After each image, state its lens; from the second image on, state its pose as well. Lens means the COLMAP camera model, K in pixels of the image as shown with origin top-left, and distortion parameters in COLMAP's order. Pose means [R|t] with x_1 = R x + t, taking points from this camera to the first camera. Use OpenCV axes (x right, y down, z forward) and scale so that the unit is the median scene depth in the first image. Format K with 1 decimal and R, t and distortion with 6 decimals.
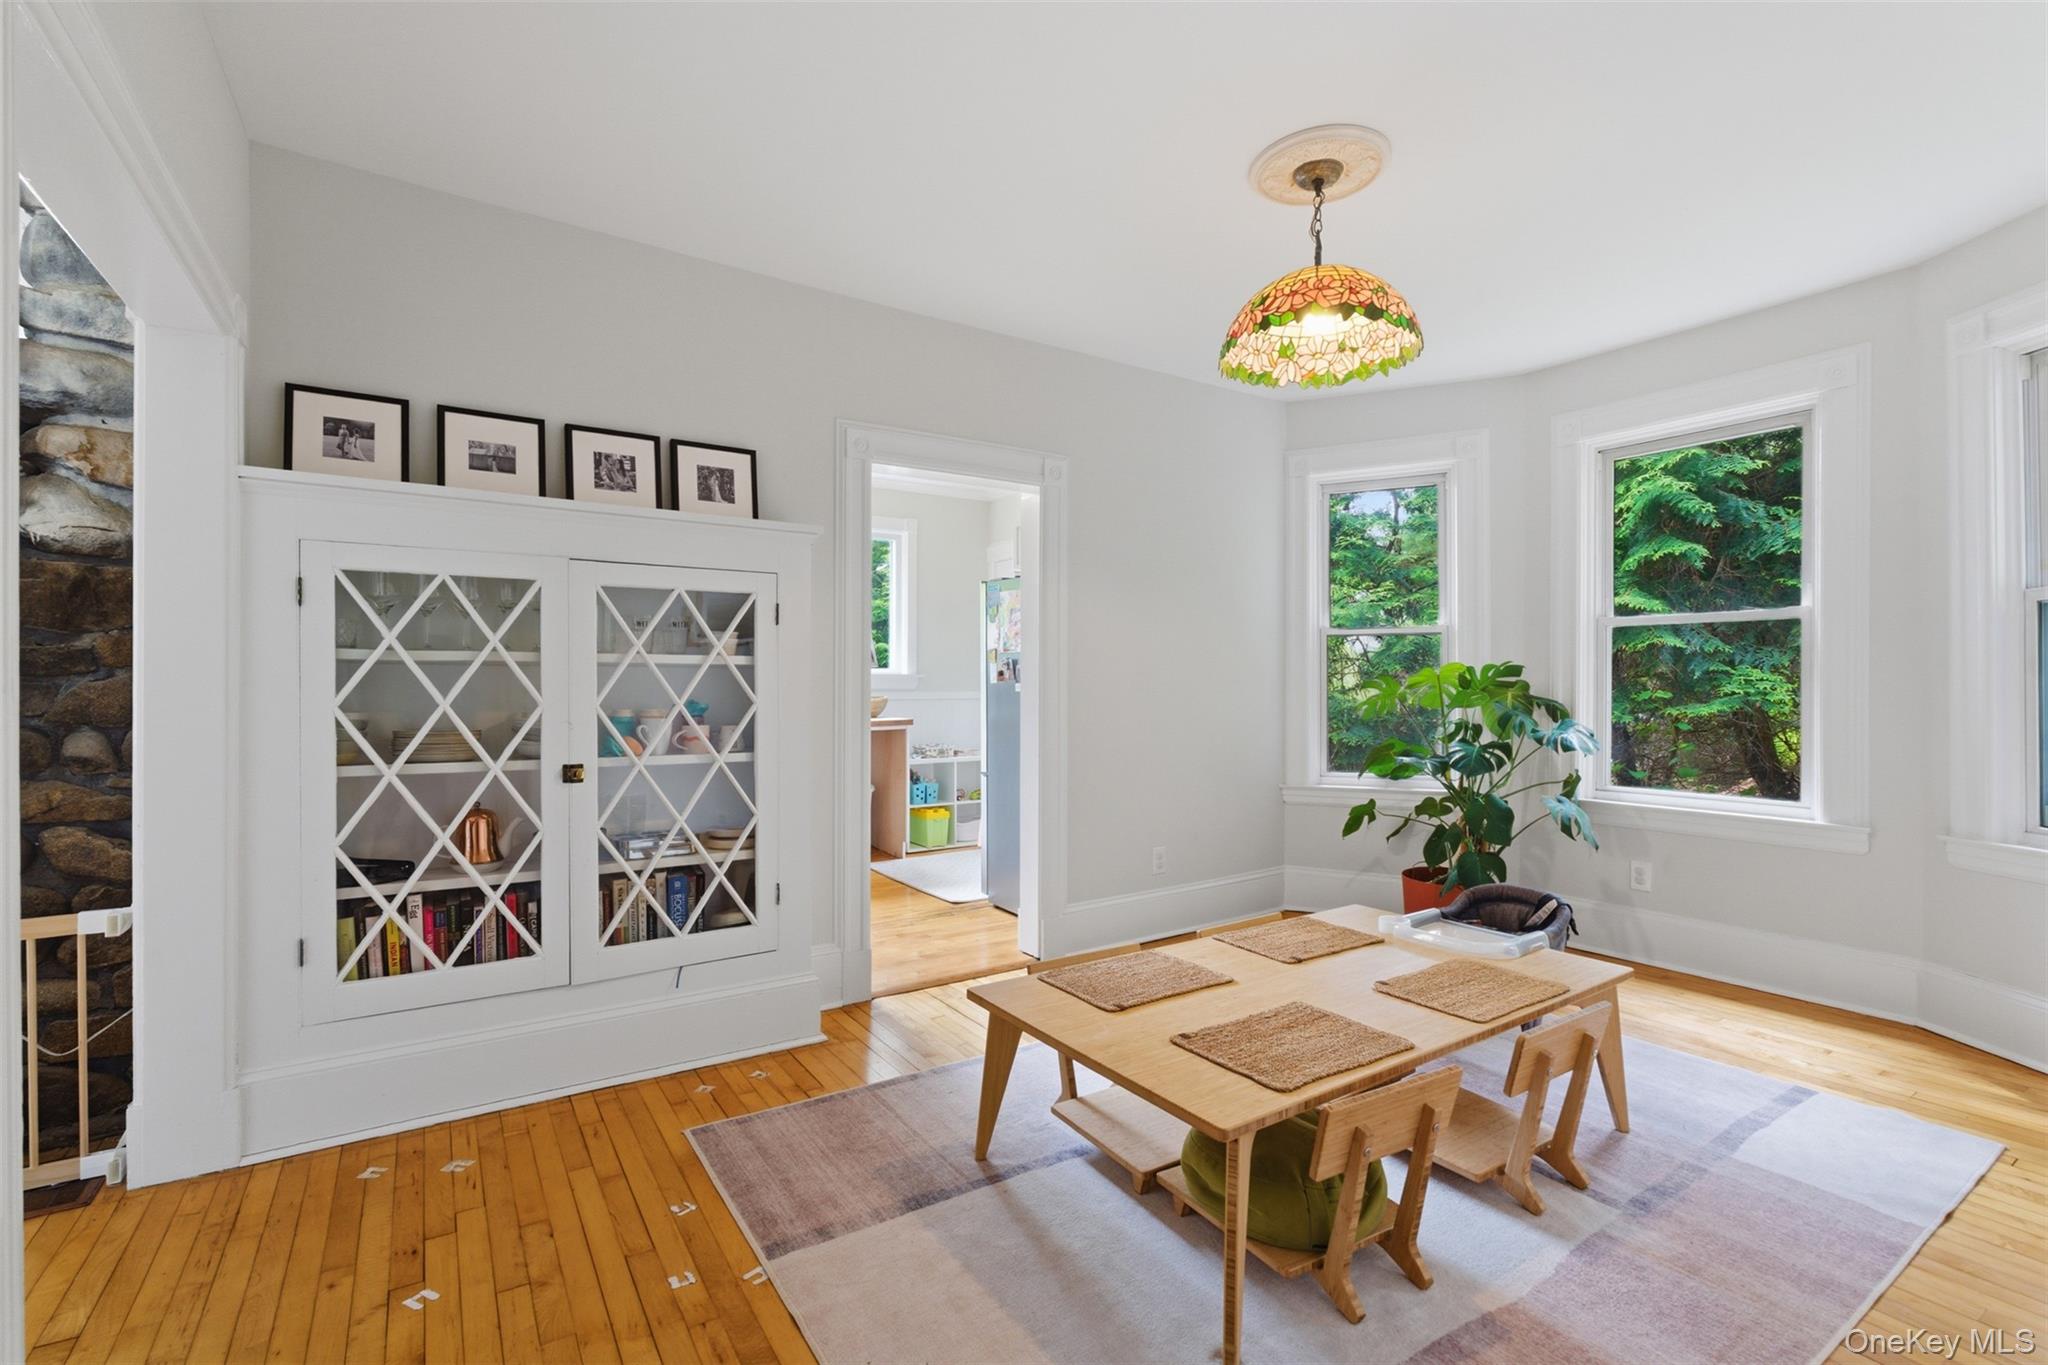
lens RADIAL K [[919.0, 0, 1019.9], [0, 919.0, 686.8], [0, 0, 1]] dist [-0.005119, 0.000356]
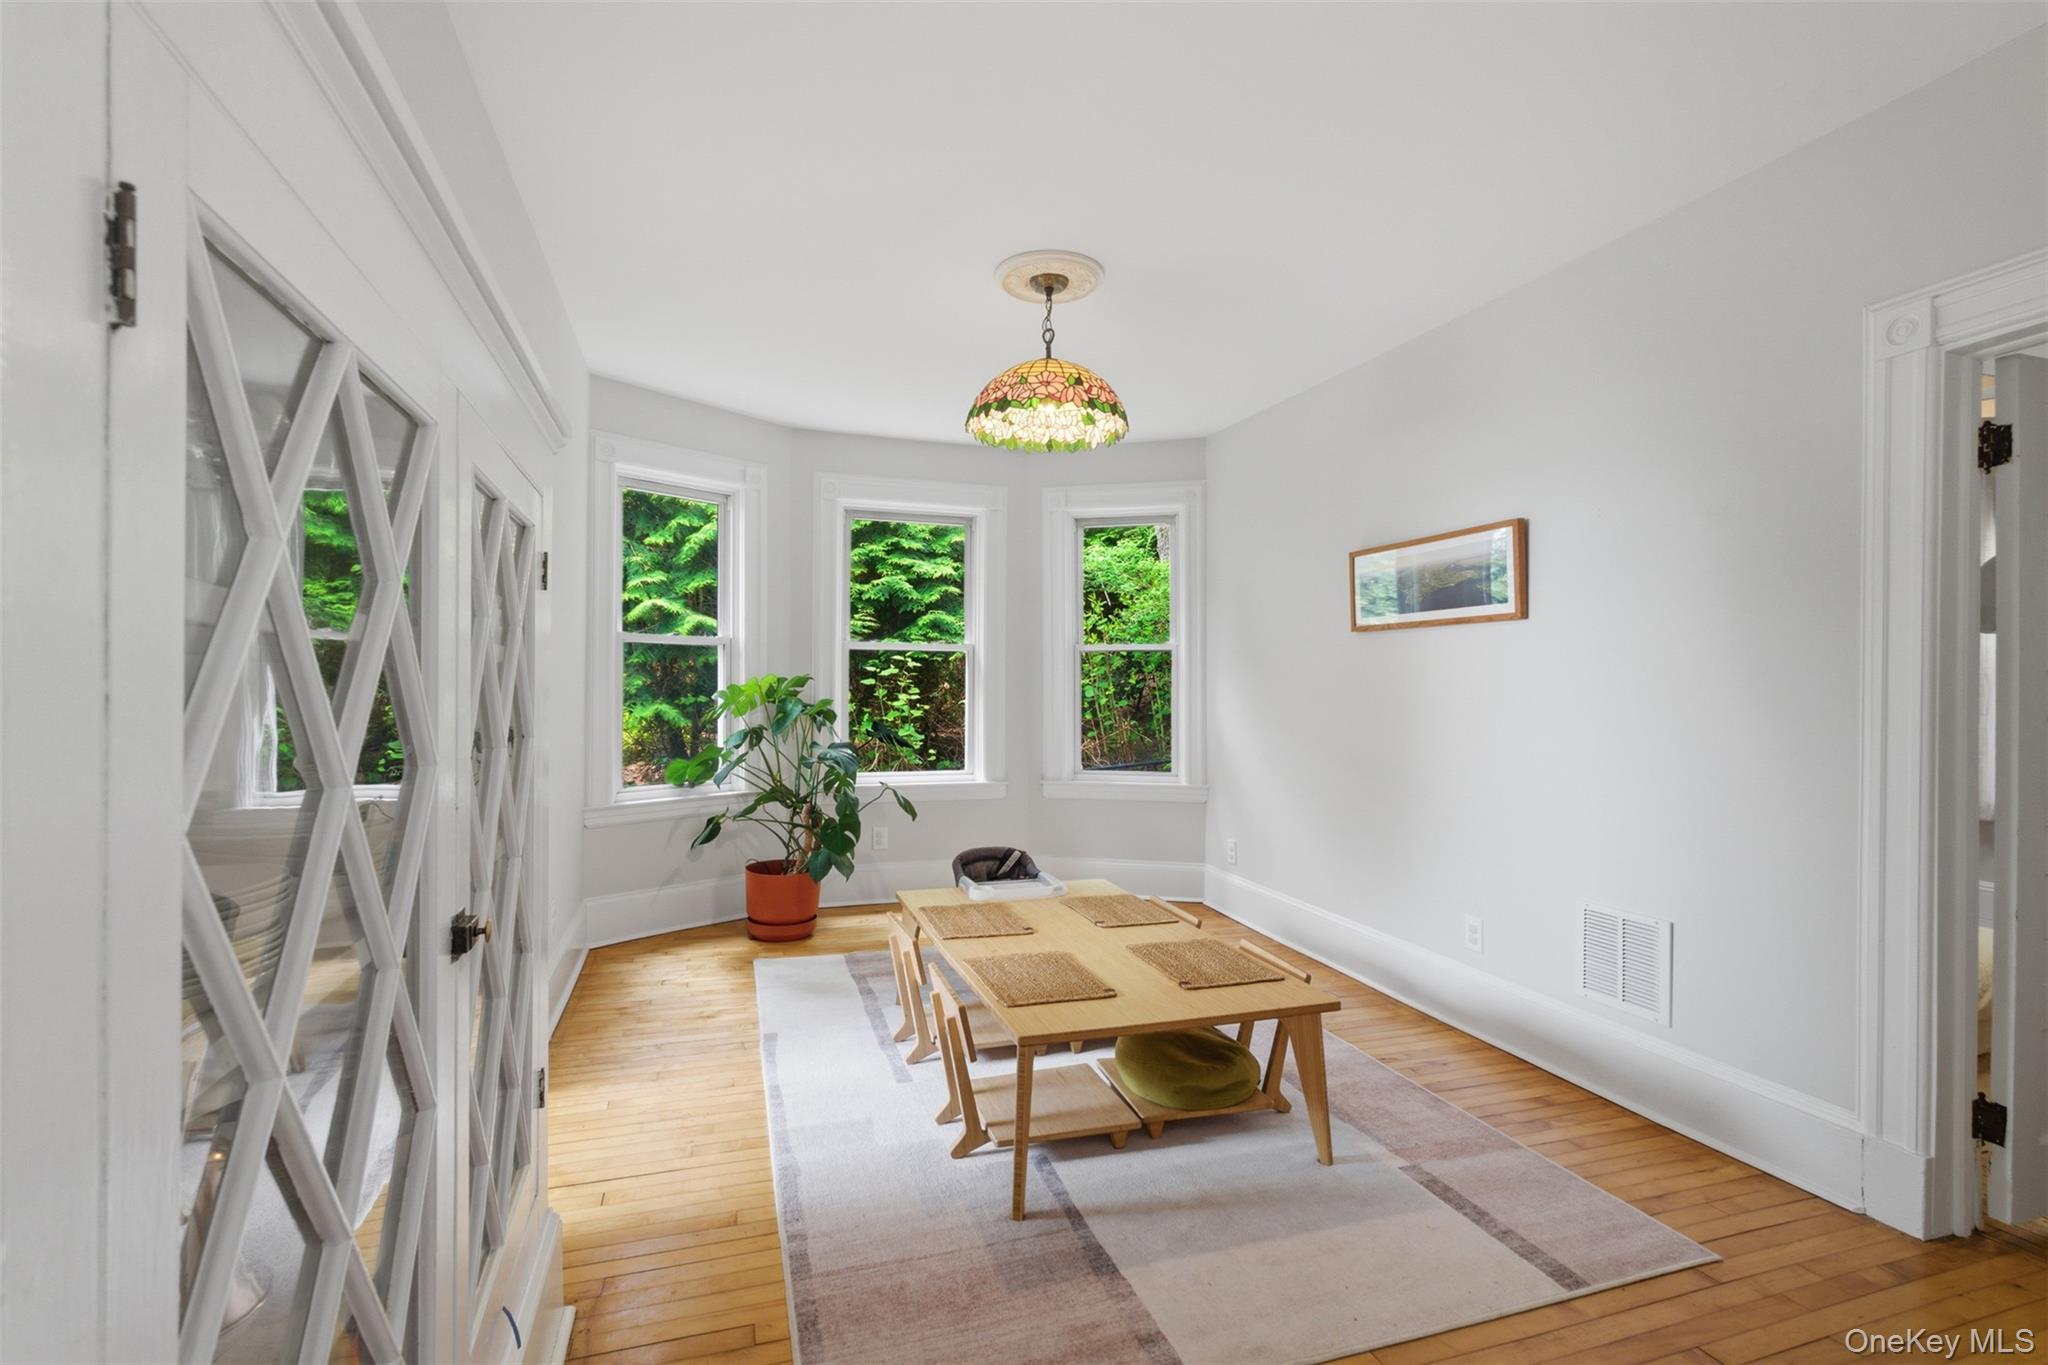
lens RADIAL K [[919.0, 0, 1019.2], [0, 919.0, 693.9], [0, 0, 1]] dist [-0.005119, 0.000356]
pose [[0.256734, -0.002822, 0.966478, -0.846939], [-0.002554, 0.999990, 0.003599, -0.012902], [-0.966479, -0.003392, 0.256724, 0.702087]]
